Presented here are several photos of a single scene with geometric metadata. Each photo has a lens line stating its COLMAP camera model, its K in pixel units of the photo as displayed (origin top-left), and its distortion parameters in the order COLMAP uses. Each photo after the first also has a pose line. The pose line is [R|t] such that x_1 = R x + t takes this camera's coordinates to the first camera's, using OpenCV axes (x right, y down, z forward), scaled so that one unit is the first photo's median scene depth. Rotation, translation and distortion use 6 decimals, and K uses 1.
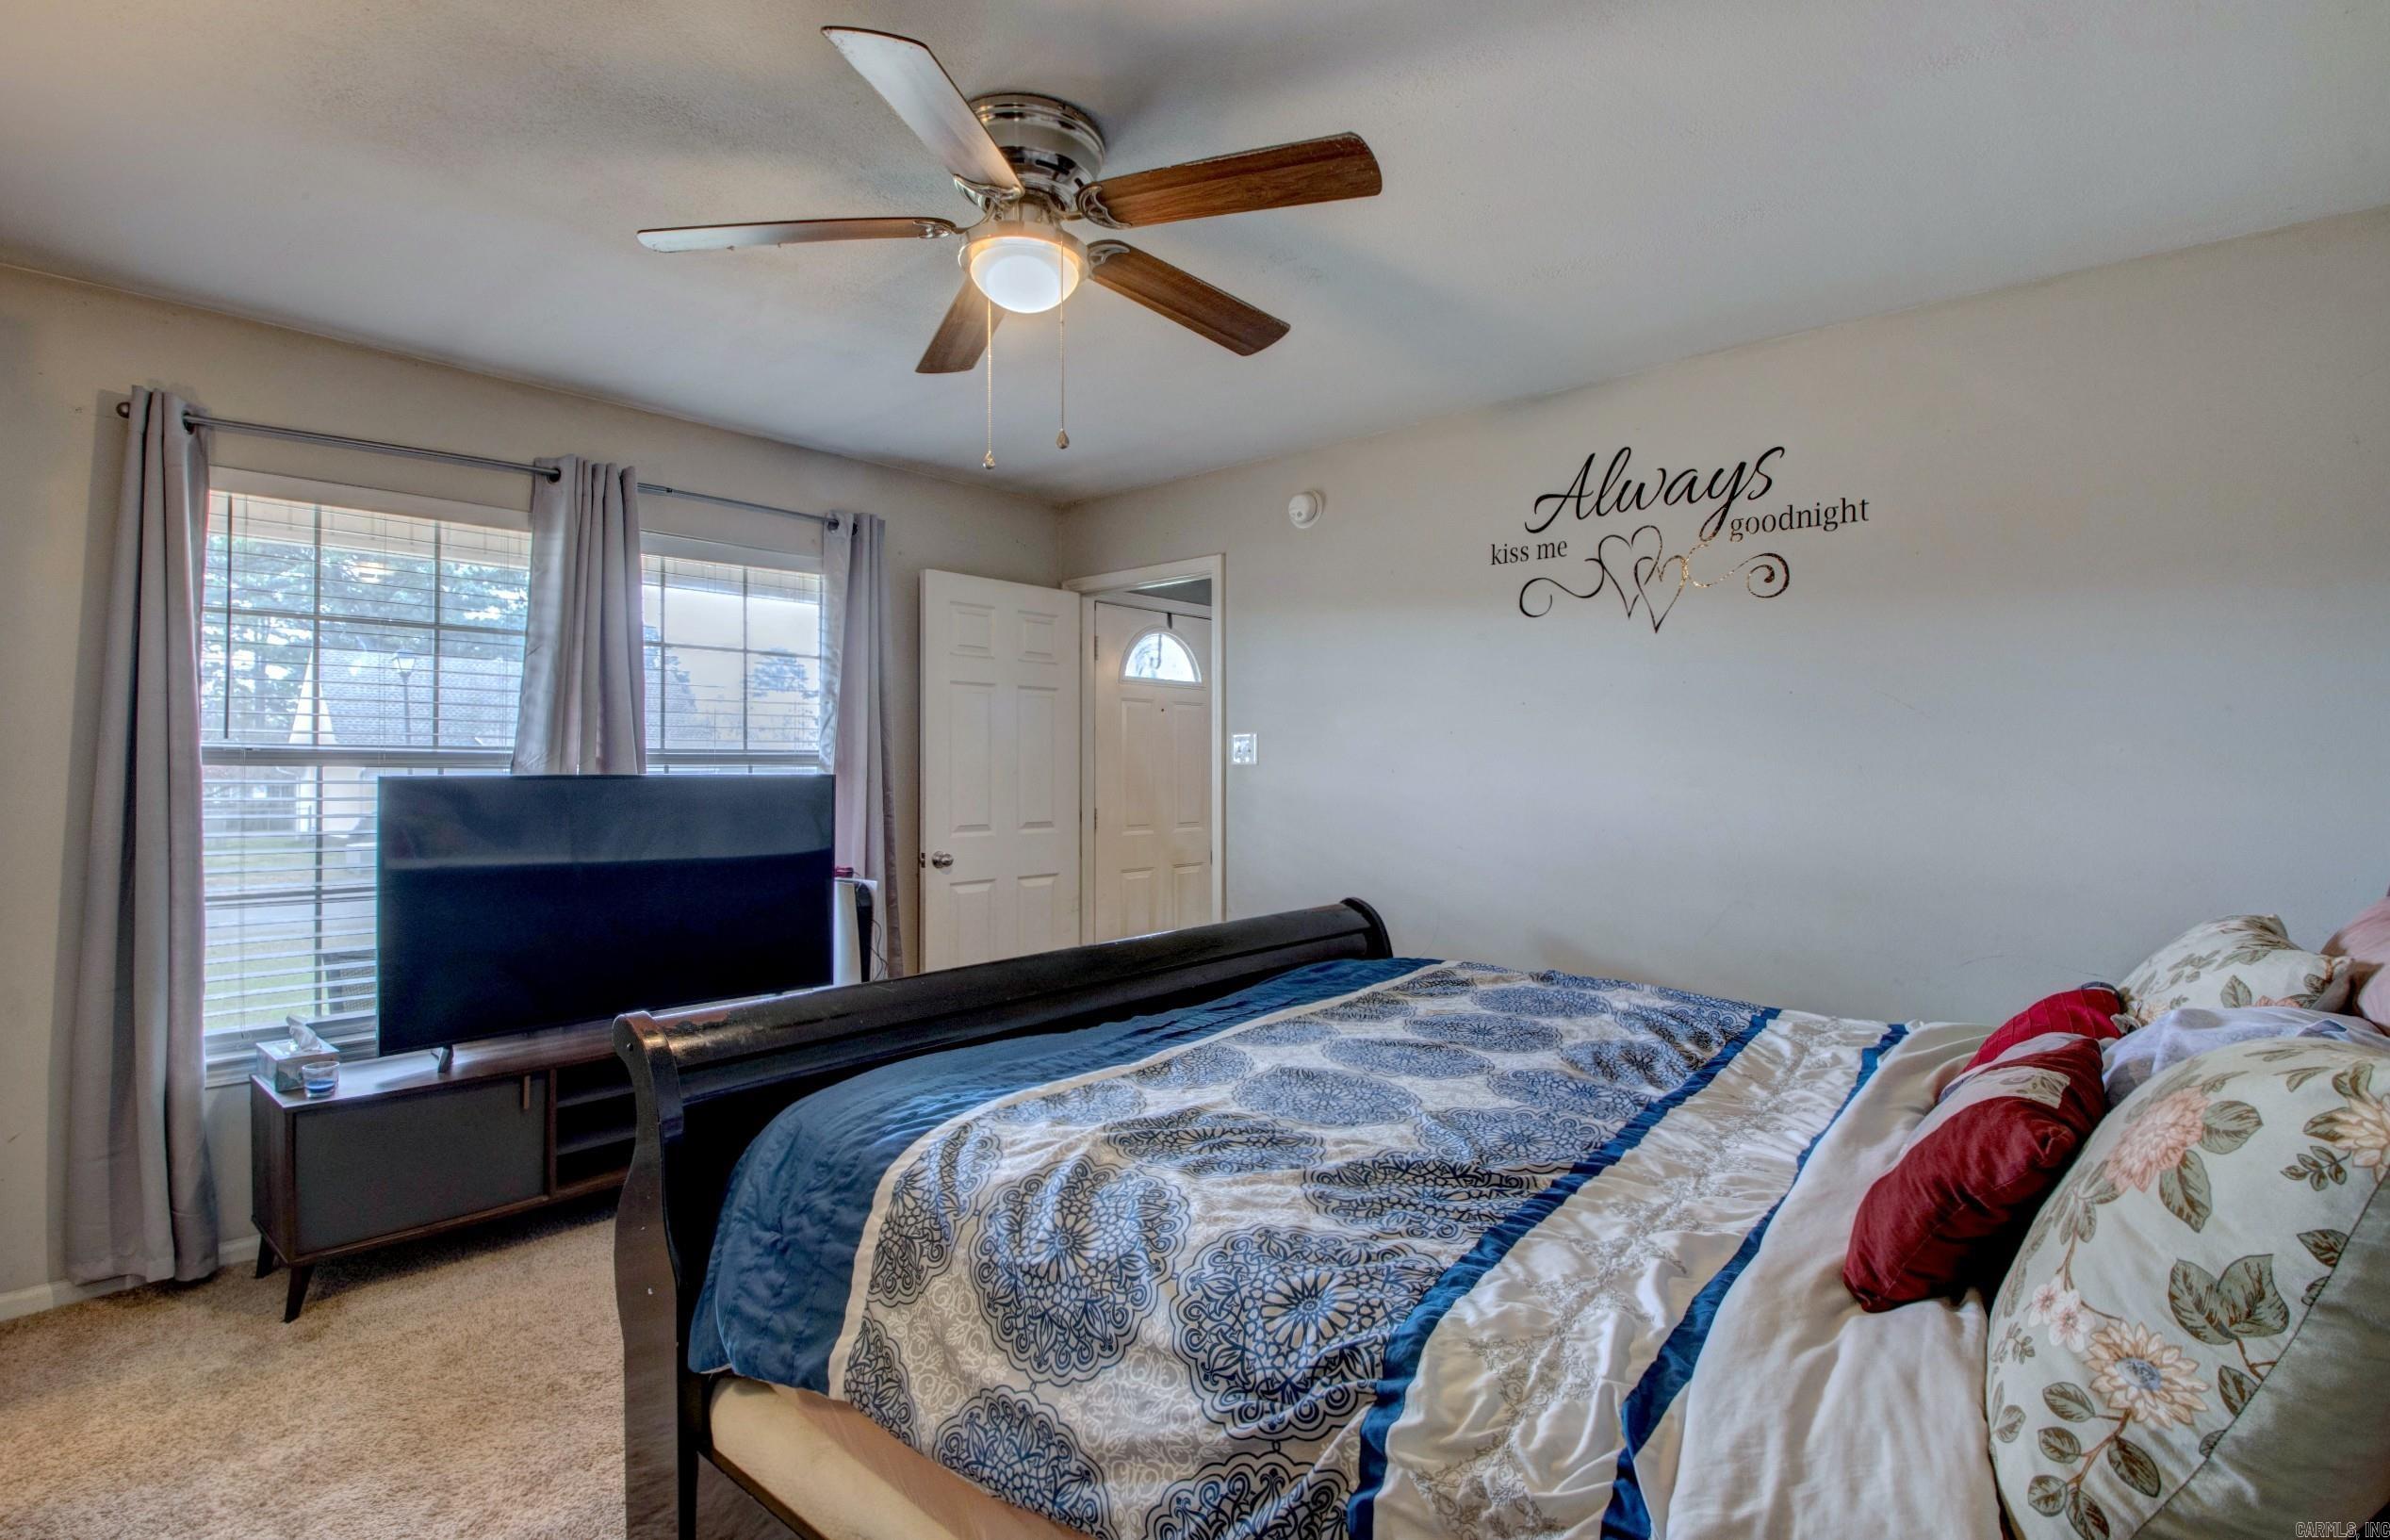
lens RADIAL K [[1109.9, 0, 1194.7], [0, 1109.9, 758.3], [0, 0, 1]] dist [0.019928, -0.030655]
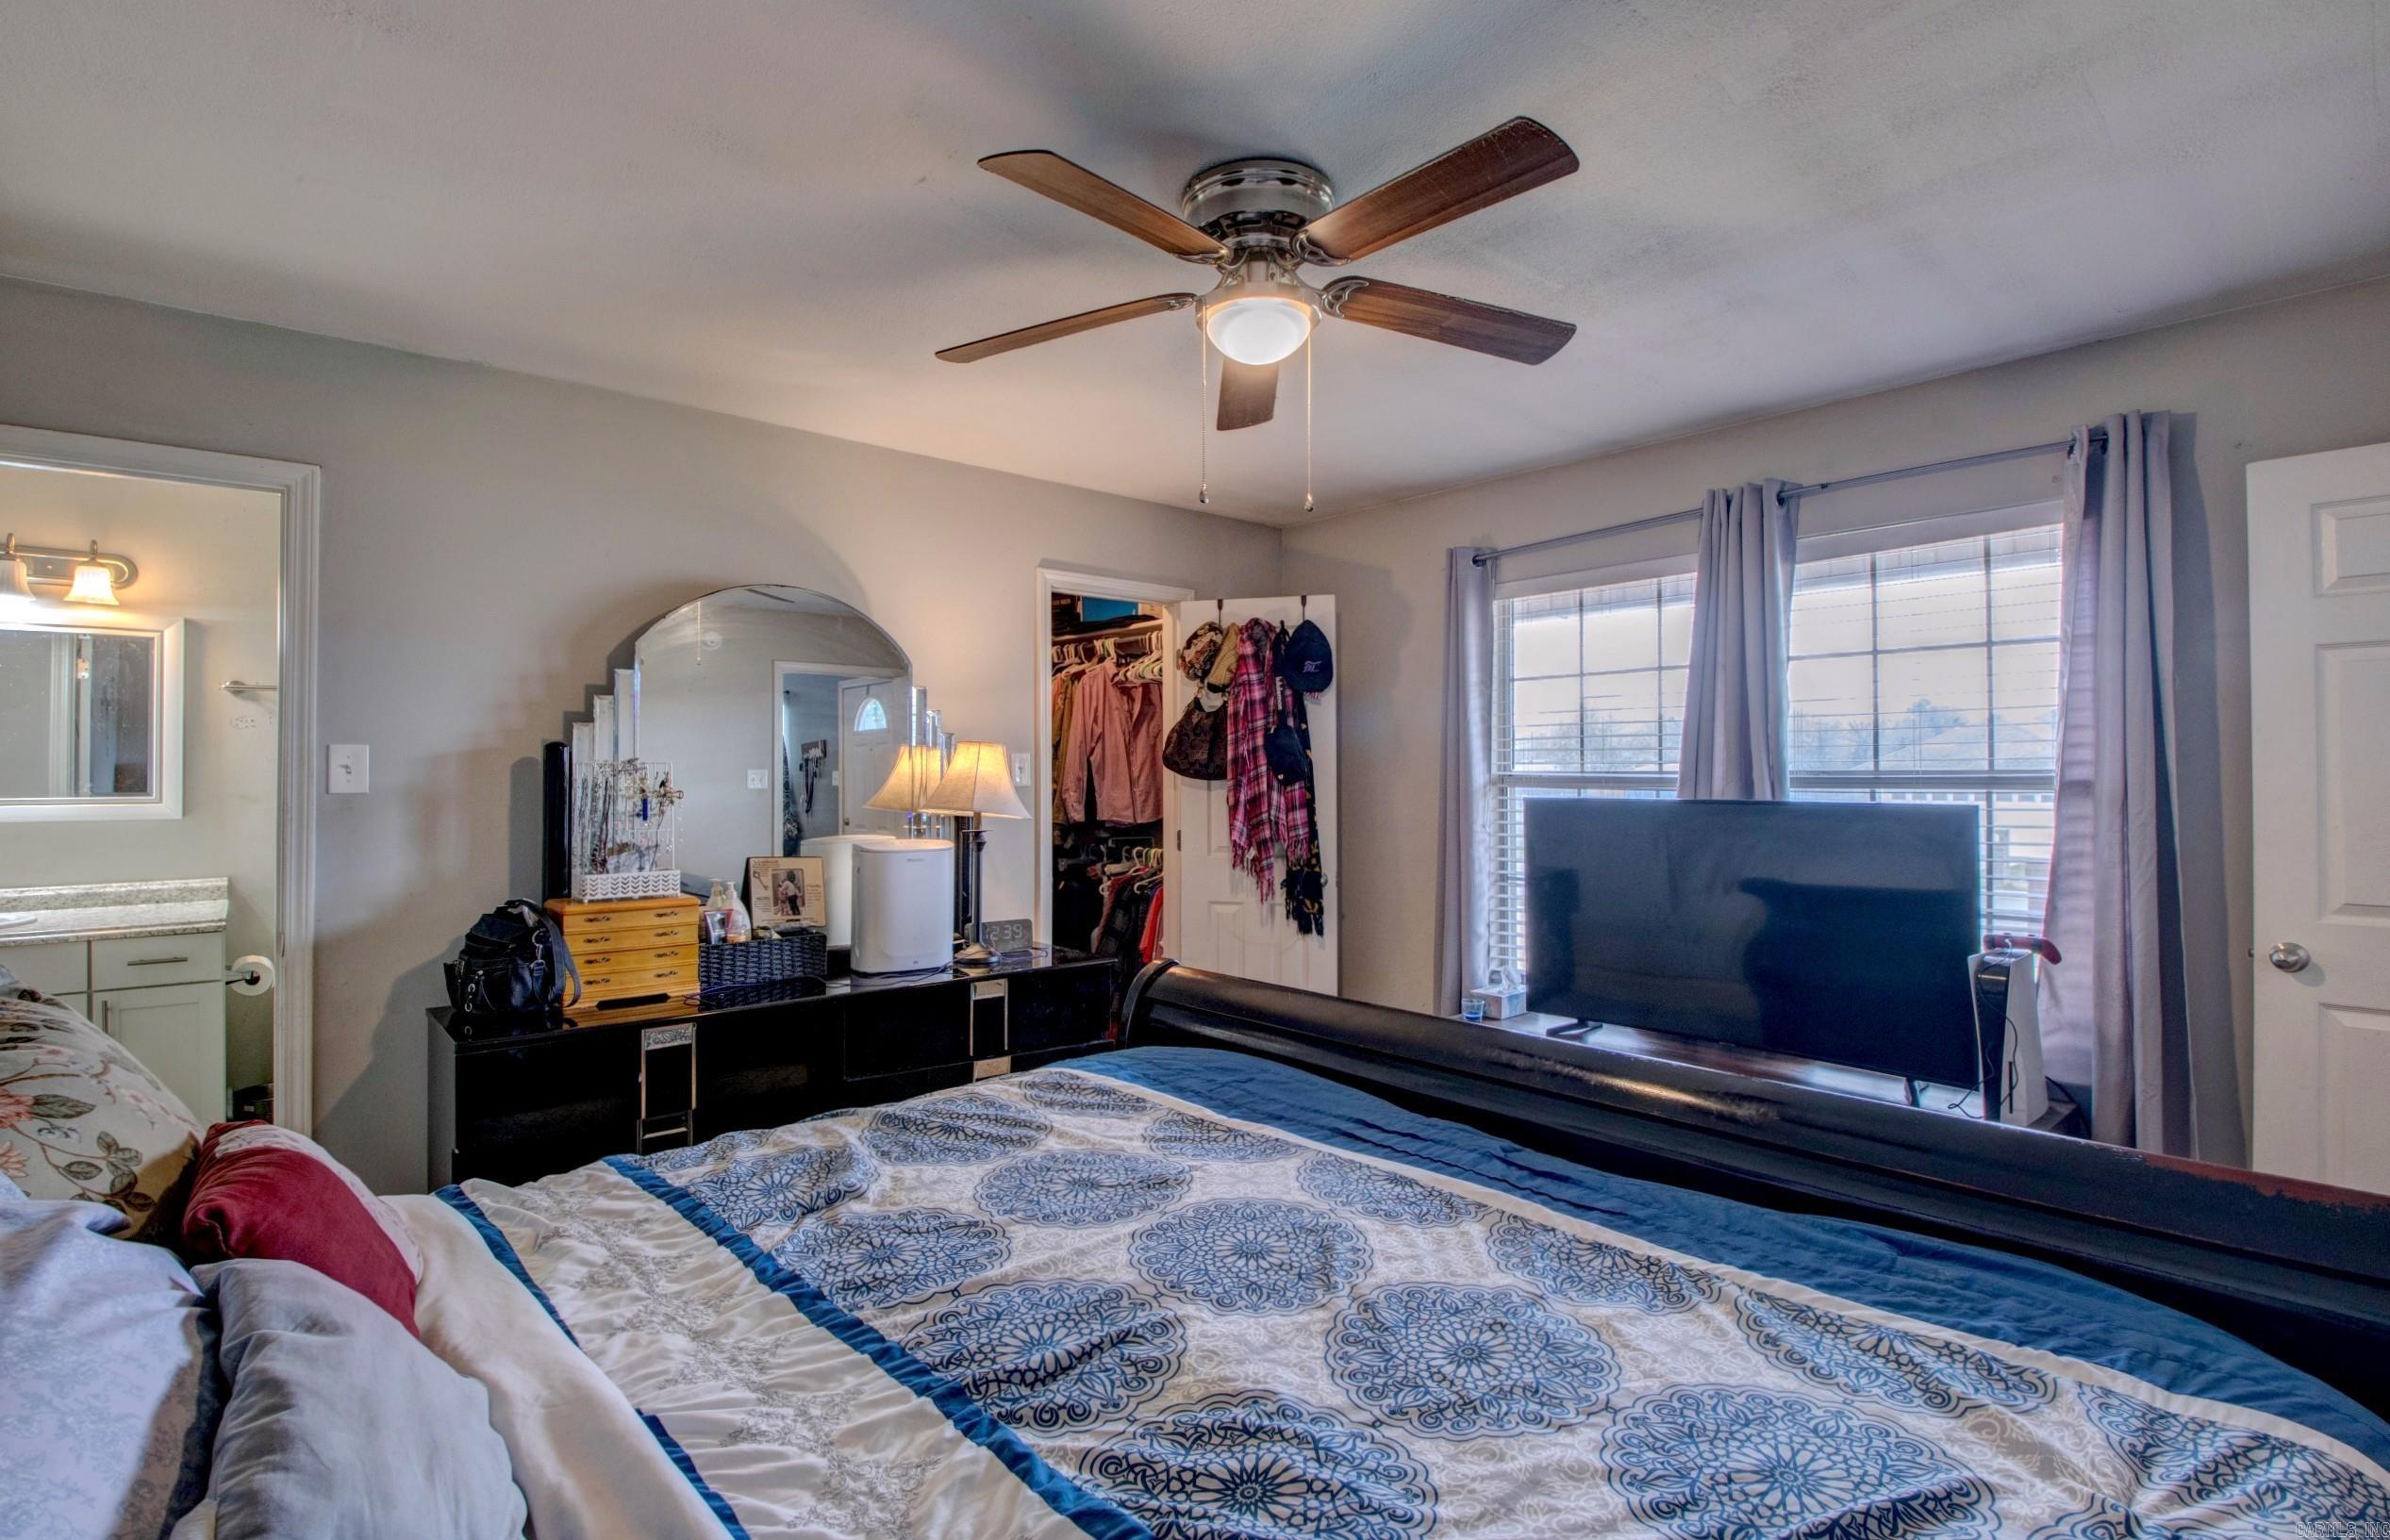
lens RADIAL K [[1183.1, 0, 1195.0], [0, 1183.1, 770.0], [0, 0, 1]] dist [0.019846, -0.040124]
pose [[-0.154550, -0.003014, -0.987980, 0.685987], [0.008434, 0.999955, -0.004370, -0.011591], [0.987949, -0.009008, -0.154517, 0.824697]]
